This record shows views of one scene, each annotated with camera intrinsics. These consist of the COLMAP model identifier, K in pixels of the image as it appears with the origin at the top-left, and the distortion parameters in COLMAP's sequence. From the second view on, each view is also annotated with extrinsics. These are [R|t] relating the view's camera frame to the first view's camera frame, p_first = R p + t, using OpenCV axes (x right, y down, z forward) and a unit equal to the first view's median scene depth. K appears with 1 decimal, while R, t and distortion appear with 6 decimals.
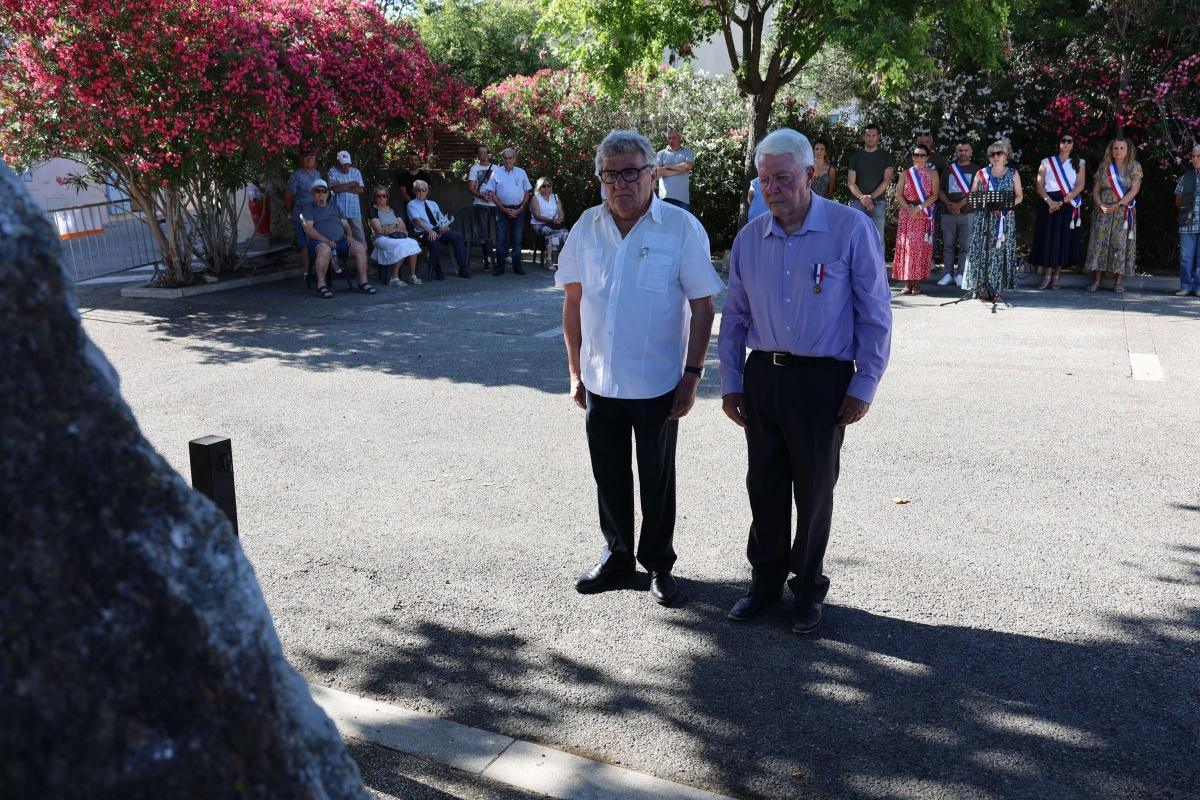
lens RADIAL K [[955.7, 0, 603.1], [0, 955.7, 393.6], [0, 0, 1]] dist [-0.008706, 0.005356]
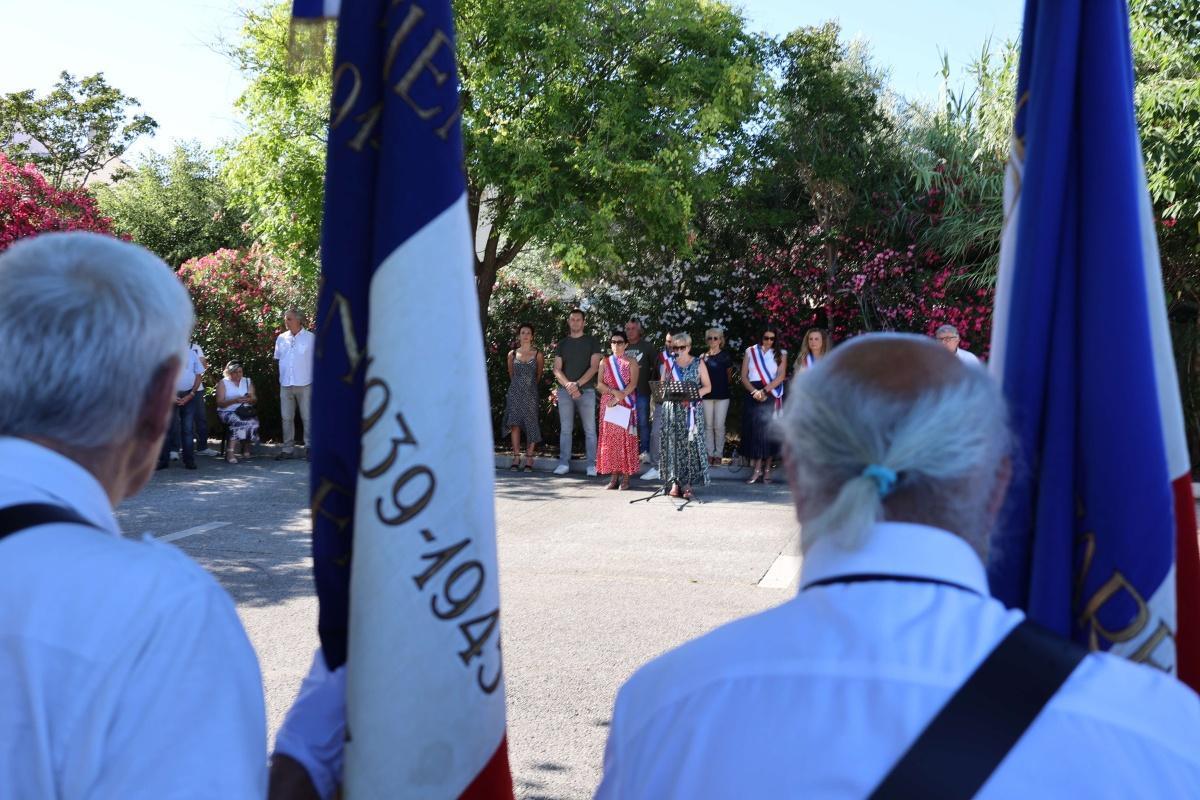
lens RADIAL K [[1048.2, 0, 600.0], [0, 1048.2, 400.0], [0, 0, 1]] dist [-0.007225, -0.000183]
pose [[0.987650, 0.006273, 0.156549, 0.147752], [0.022286, 0.983413, -0.180005, -0.007988], [-0.155081, 0.181271, 0.971129, 0.008520]]
